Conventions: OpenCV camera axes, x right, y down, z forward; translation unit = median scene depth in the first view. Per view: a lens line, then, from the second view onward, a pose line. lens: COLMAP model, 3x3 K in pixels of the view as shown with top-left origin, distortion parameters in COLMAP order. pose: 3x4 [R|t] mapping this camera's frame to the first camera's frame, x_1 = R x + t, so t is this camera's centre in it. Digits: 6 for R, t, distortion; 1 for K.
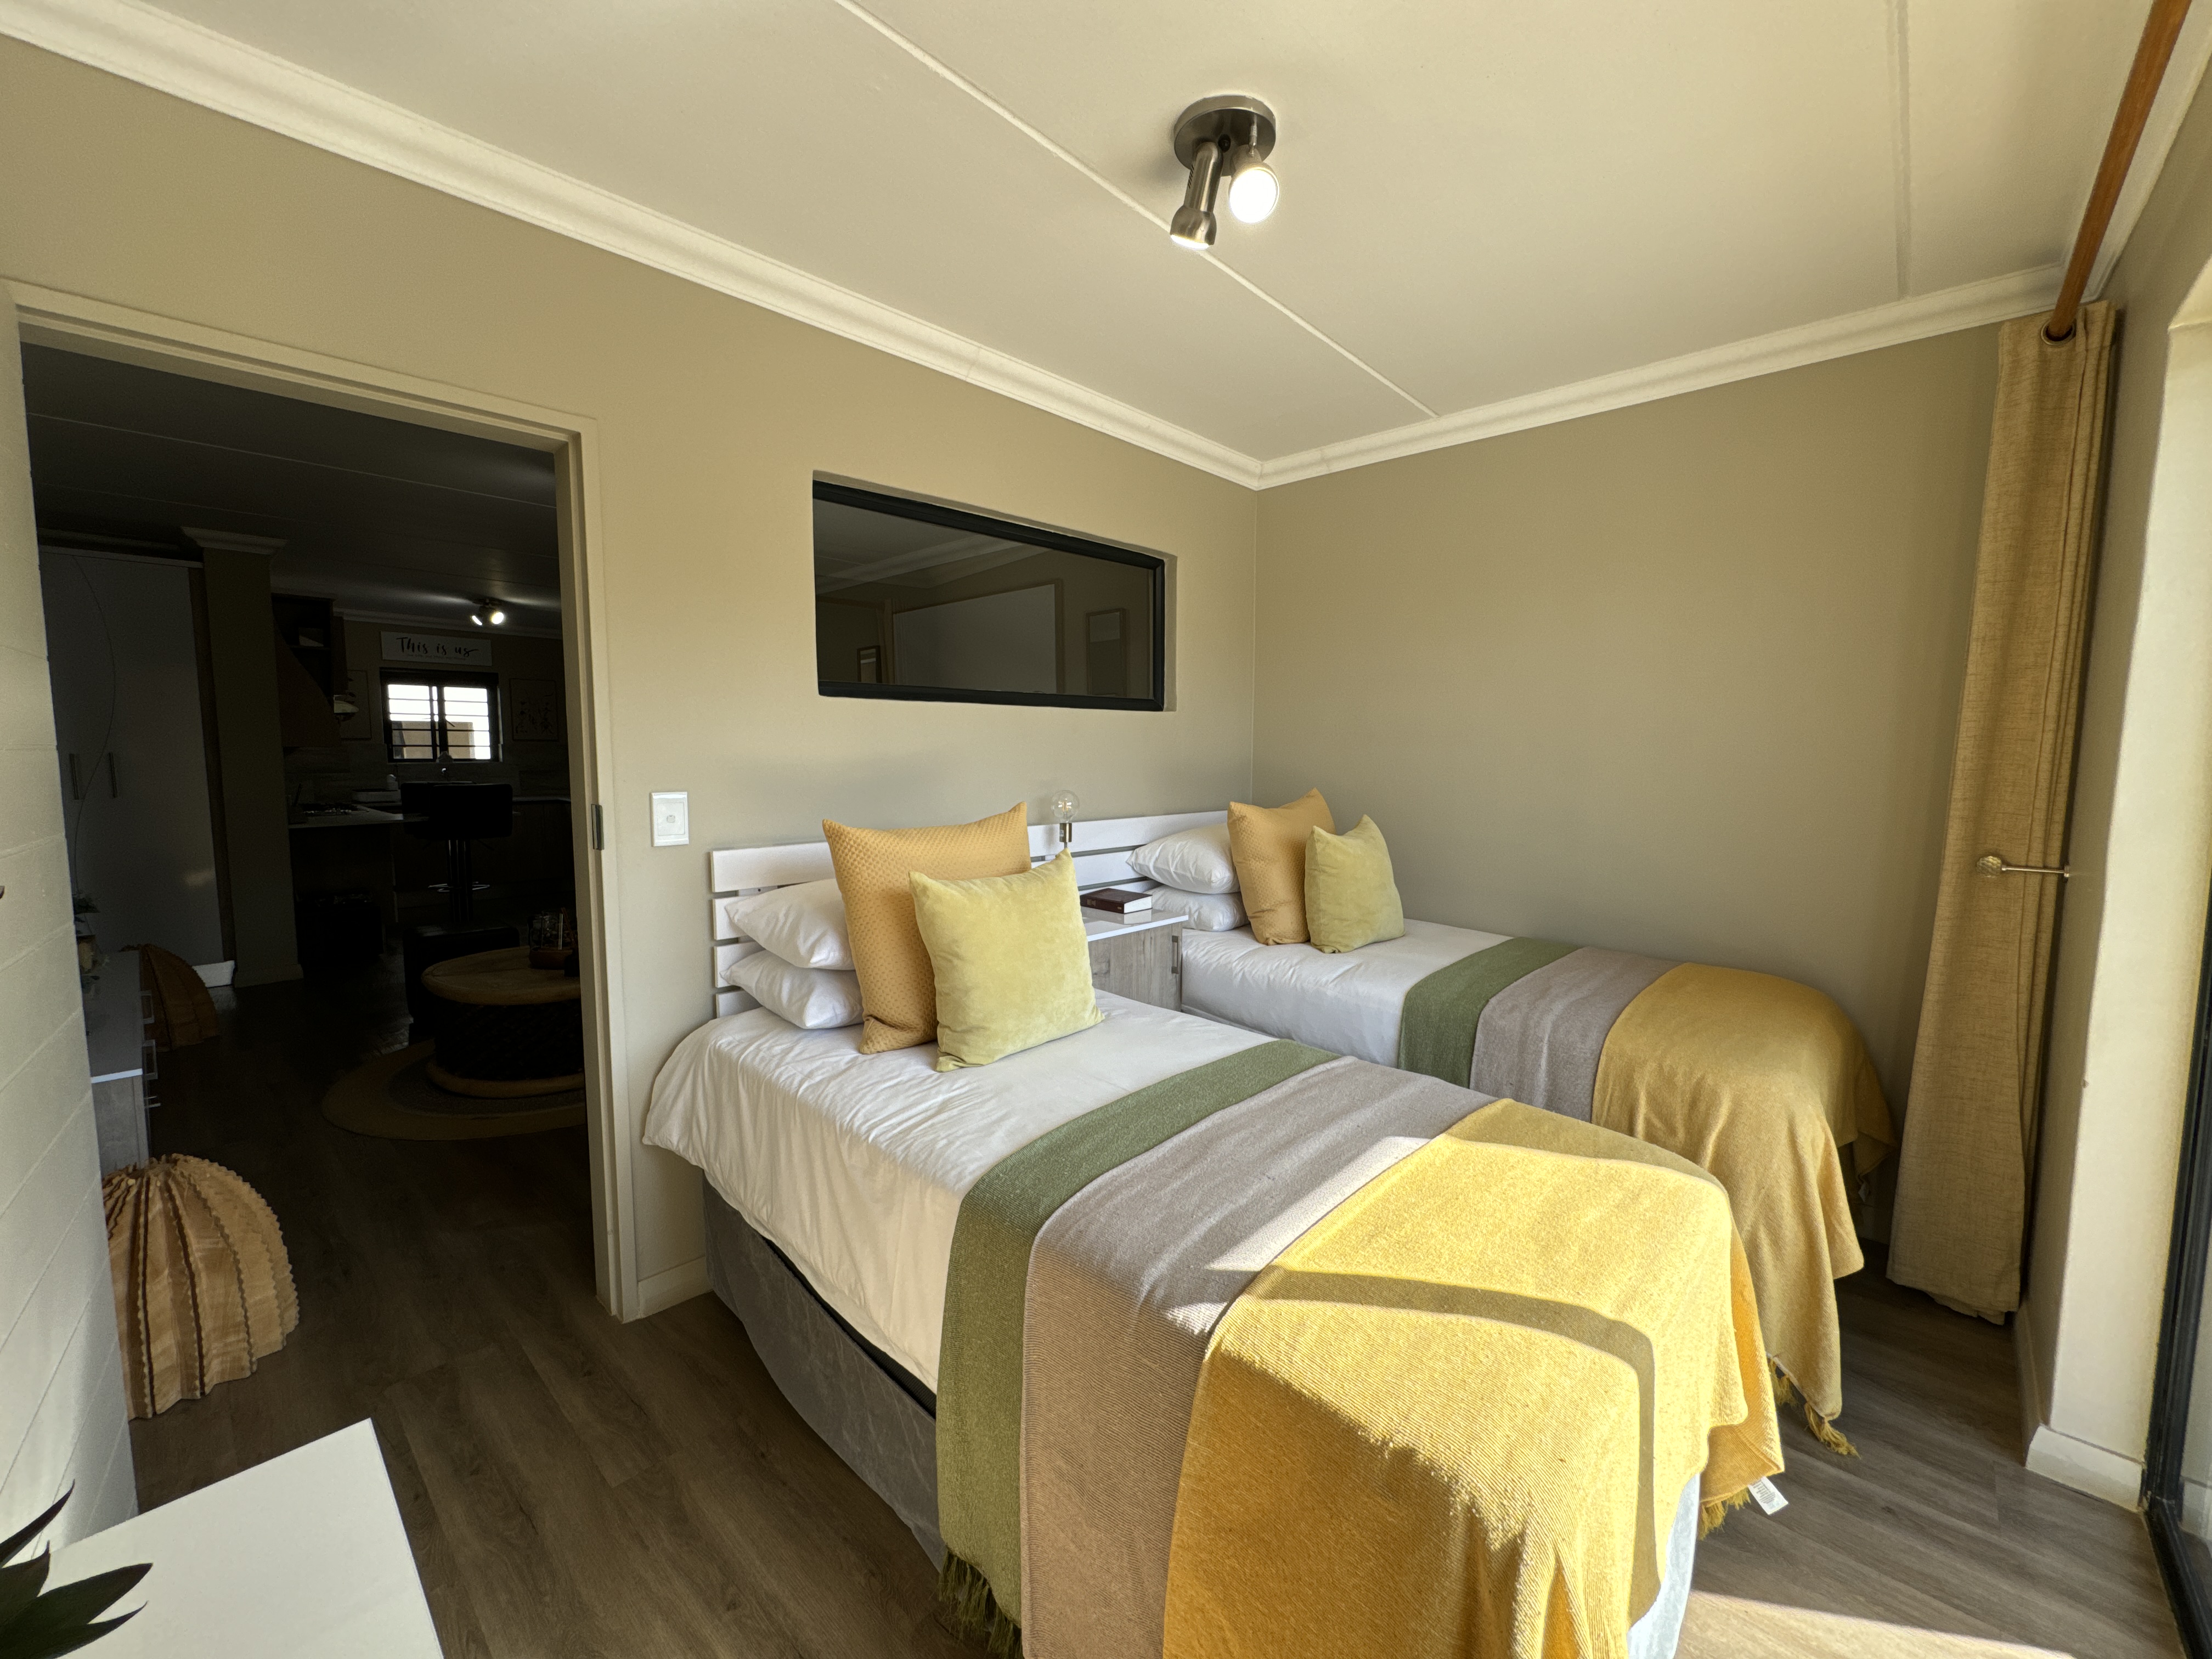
lens RADIAL K [[883.4, 0, 1103.2], [0, 883.4, 826.6], [0, 0, 1]] dist [-0.000598, 0.000372]
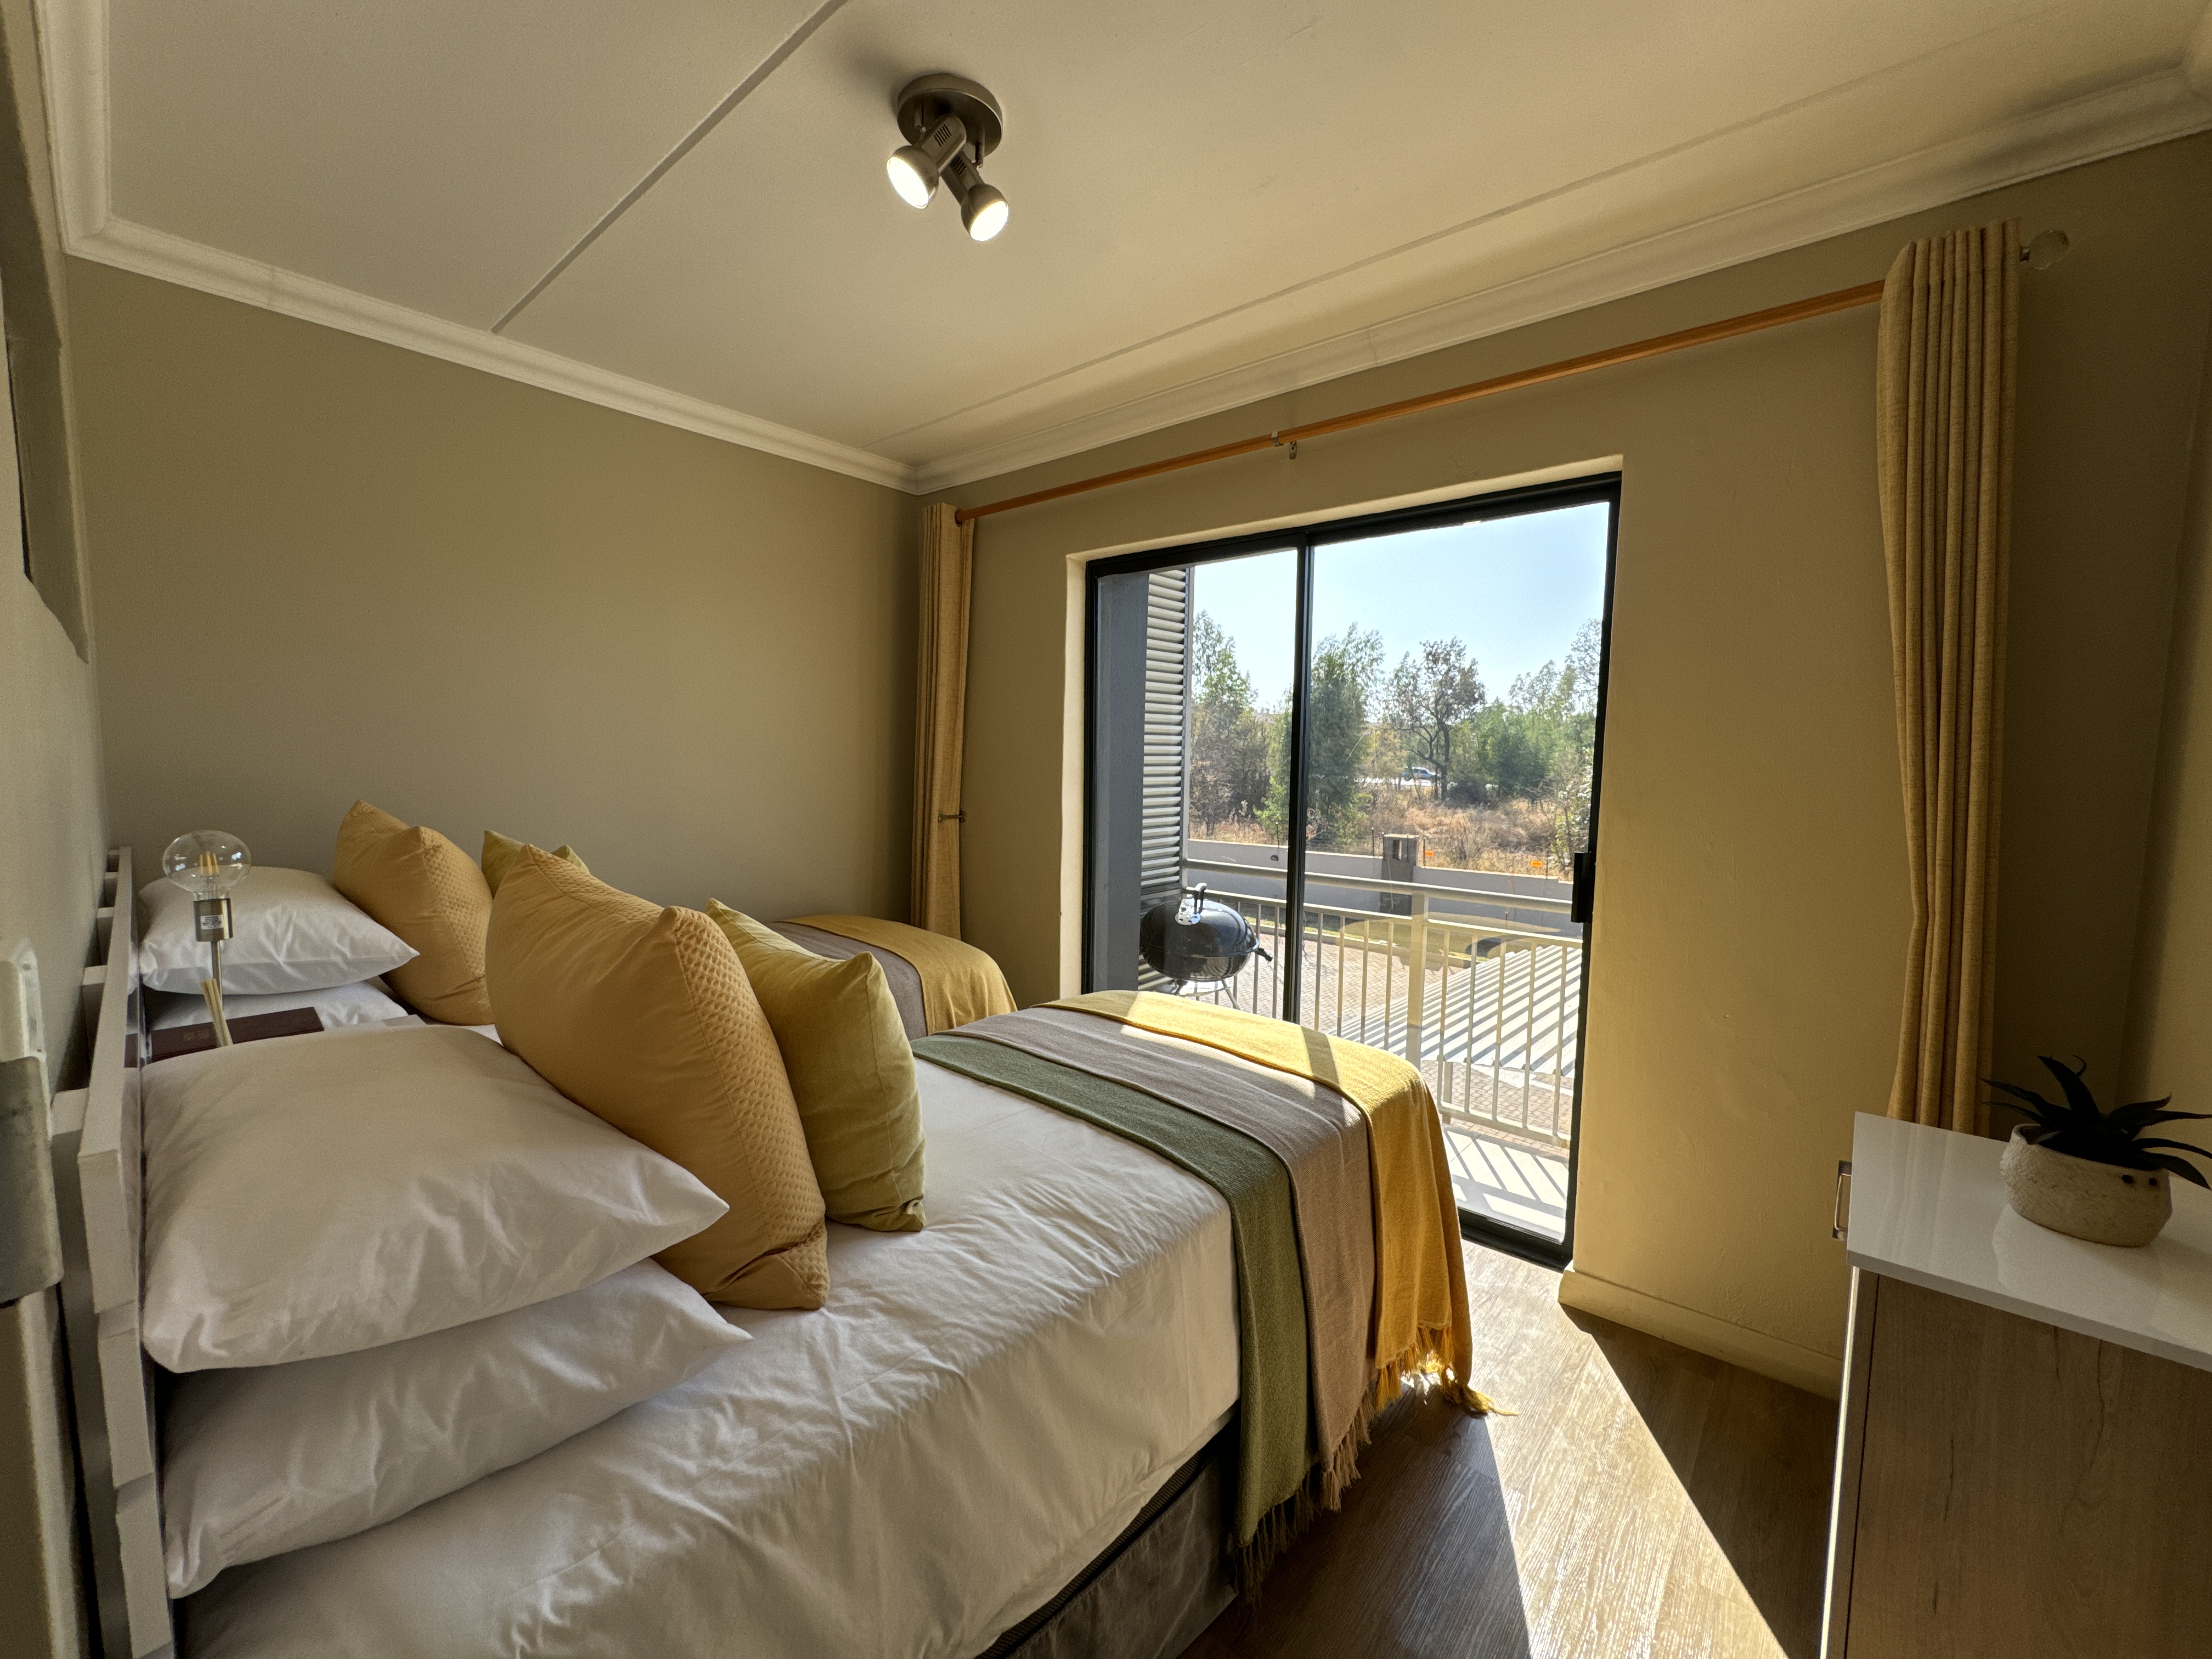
lens RADIAL K [[883.4, 0, 1103.2], [0, 883.4, 826.6], [0, 0, 1]] dist [-0.000598, 0.000372]
pose [[-0.036590, -0.088014, 0.995447, -0.685922], [0.072835, 0.993230, 0.090495, -0.066117], [-0.996673, 0.075815, -0.029931, 0.701349]]
